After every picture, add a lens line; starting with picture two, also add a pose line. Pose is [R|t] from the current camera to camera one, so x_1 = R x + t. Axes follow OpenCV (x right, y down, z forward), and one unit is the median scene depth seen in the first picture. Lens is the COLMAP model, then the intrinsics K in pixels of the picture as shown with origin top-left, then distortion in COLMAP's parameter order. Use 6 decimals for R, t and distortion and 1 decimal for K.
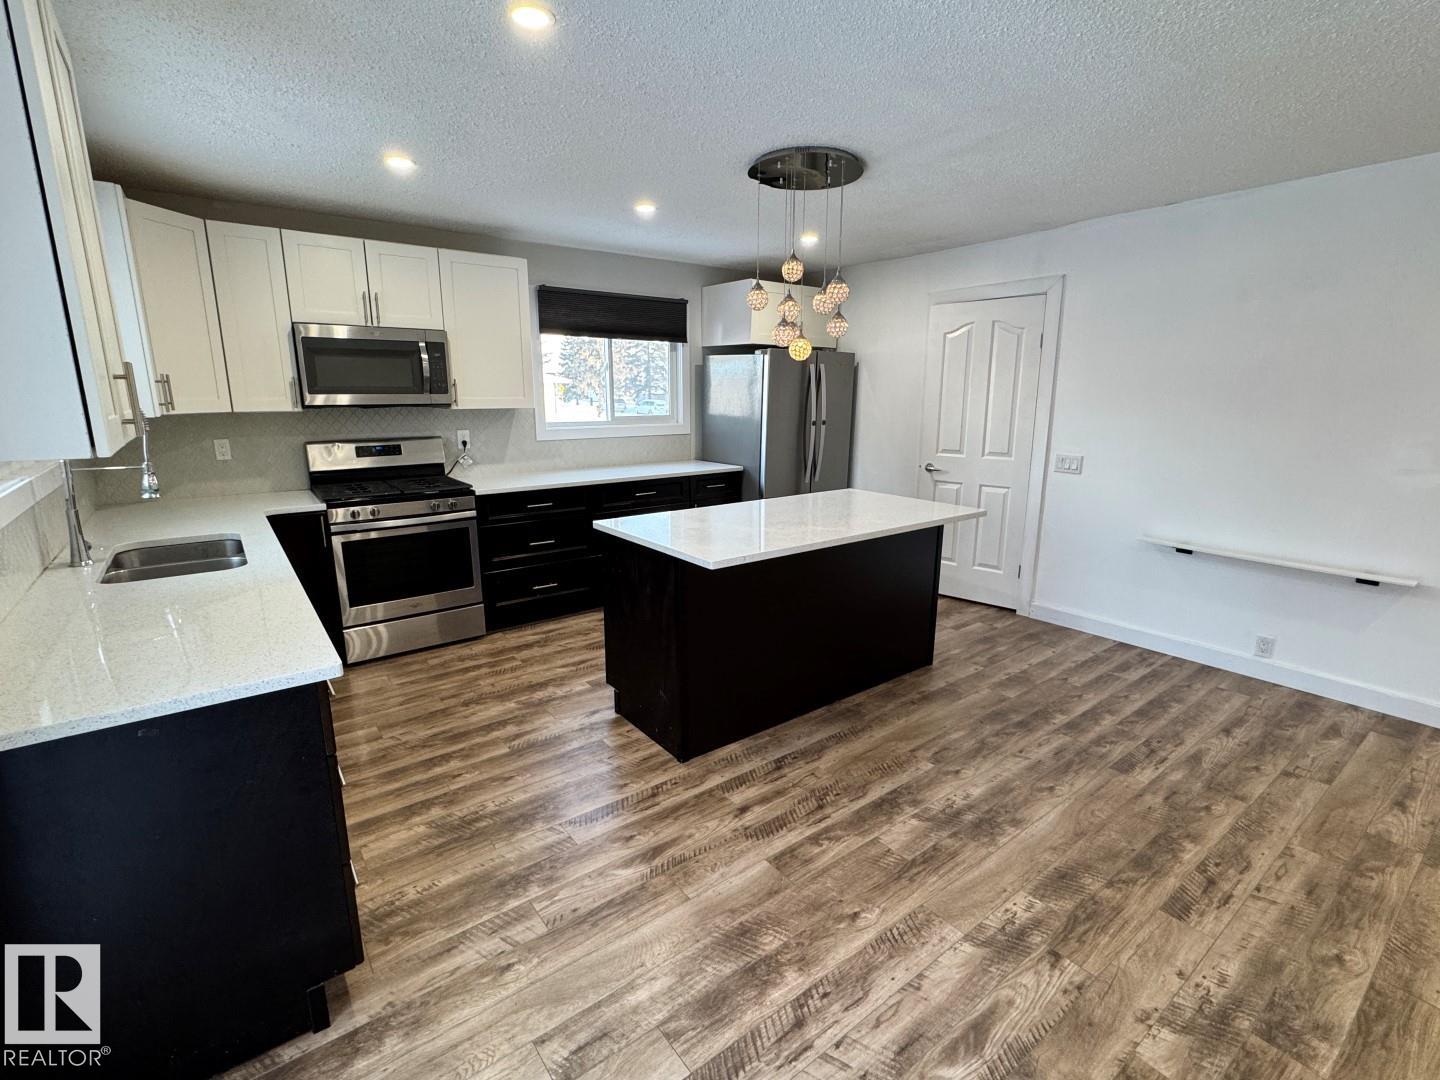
lens RADIAL K [[669.4, 0, 720.2], [0, 669.4, 540.0], [0, 0, 1]] dist [-0.001698, -0.000072]
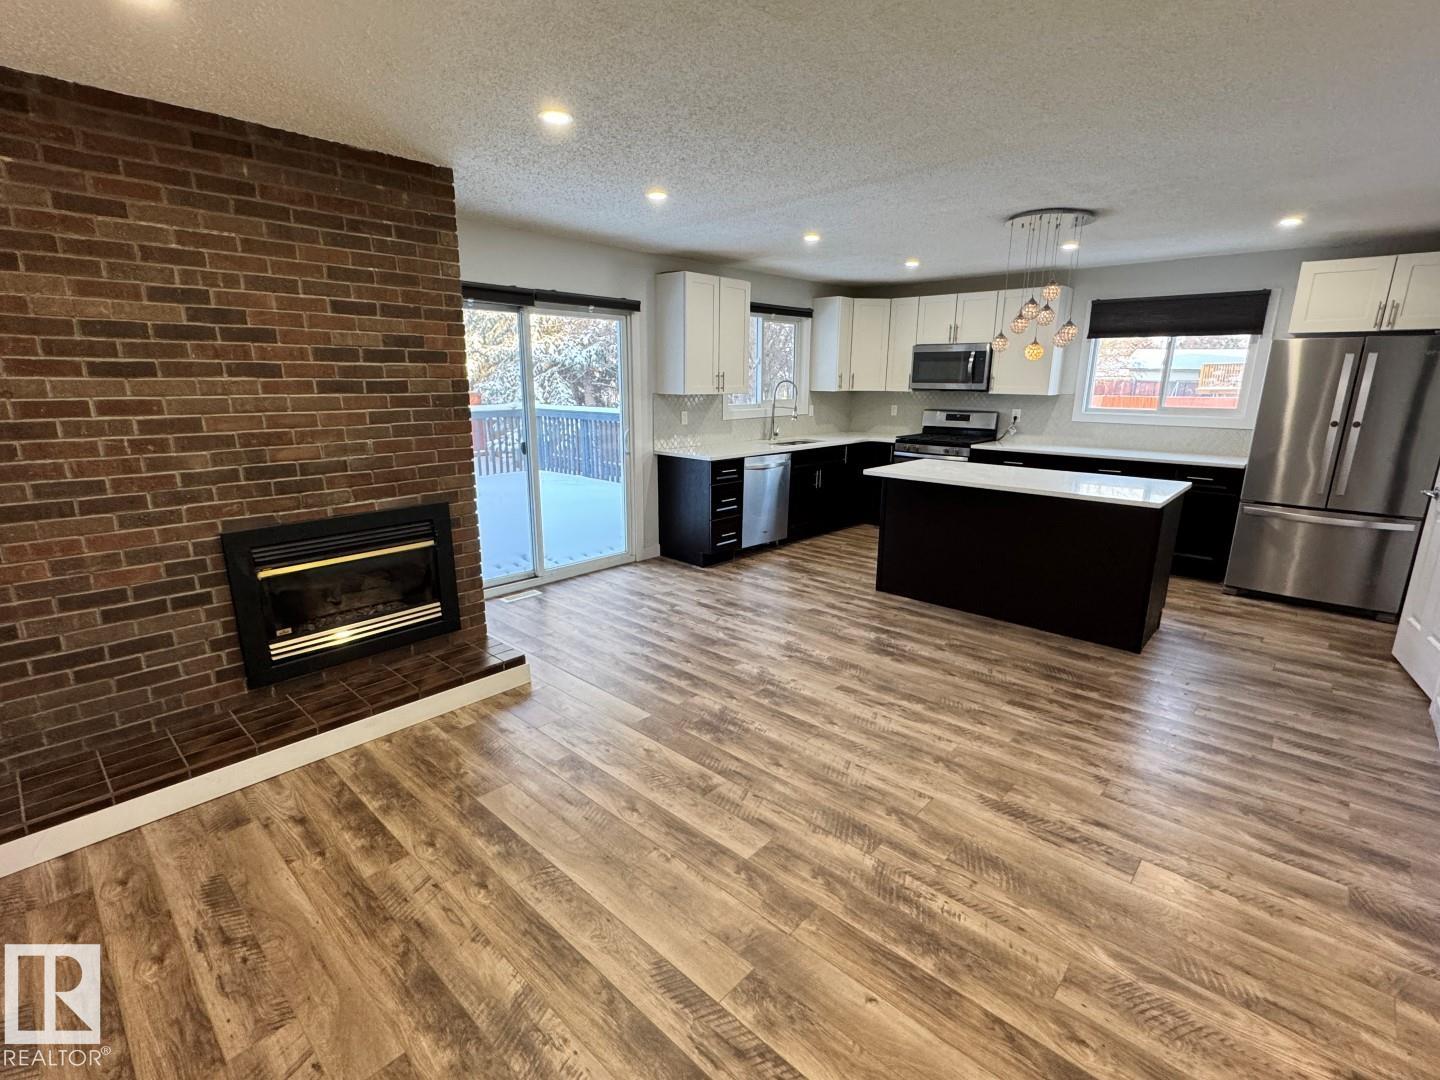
lens RADIAL K [[669.4, 0, 719.1], [0, 669.4, 540.0], [0, 0, 1]] dist [-0.001698, -0.000072]
pose [[0.176025, 0.233322, -0.956335, 1.549132], [-0.222558, 0.955782, 0.192222, -0.045340], [0.958897, 0.179004, 0.220169, 0.180287]]
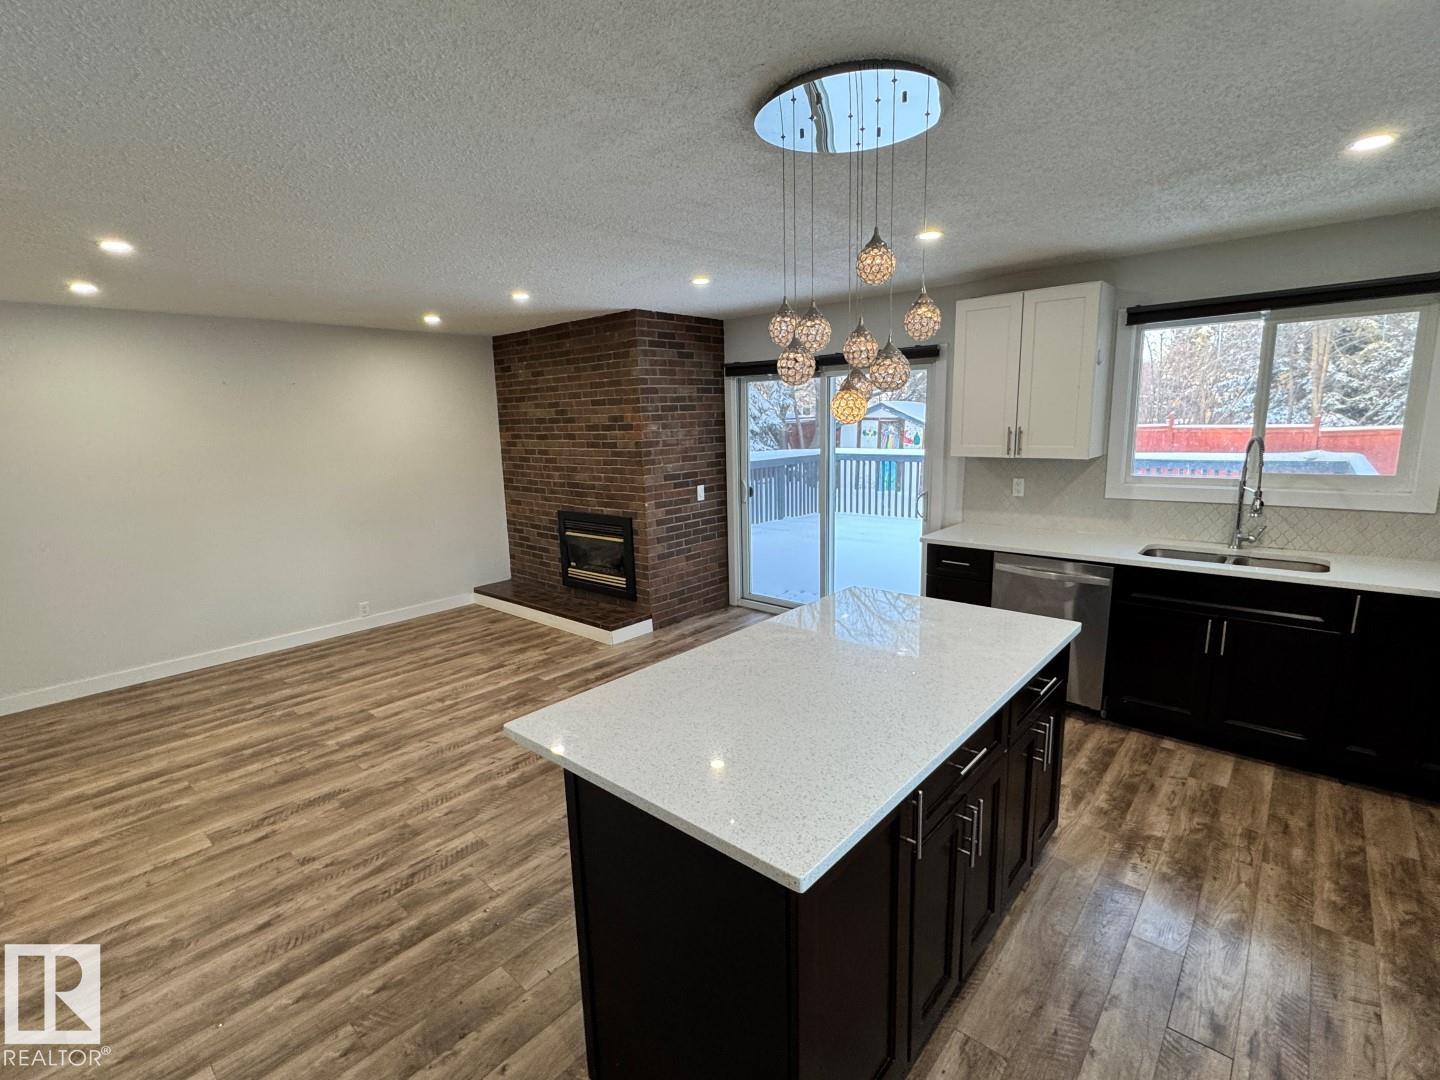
lens RADIAL K [[669.4, 0, 720.1], [0, 669.4, 543.6], [0, 0, 1]] dist [-0.001698, -0.000072]
pose [[-0.979930, 0.063976, -0.188795, 0.399221], [-0.015930, 0.918937, 0.394082, -0.456223], [0.198703, 0.389181, -0.899475, 1.756749]]
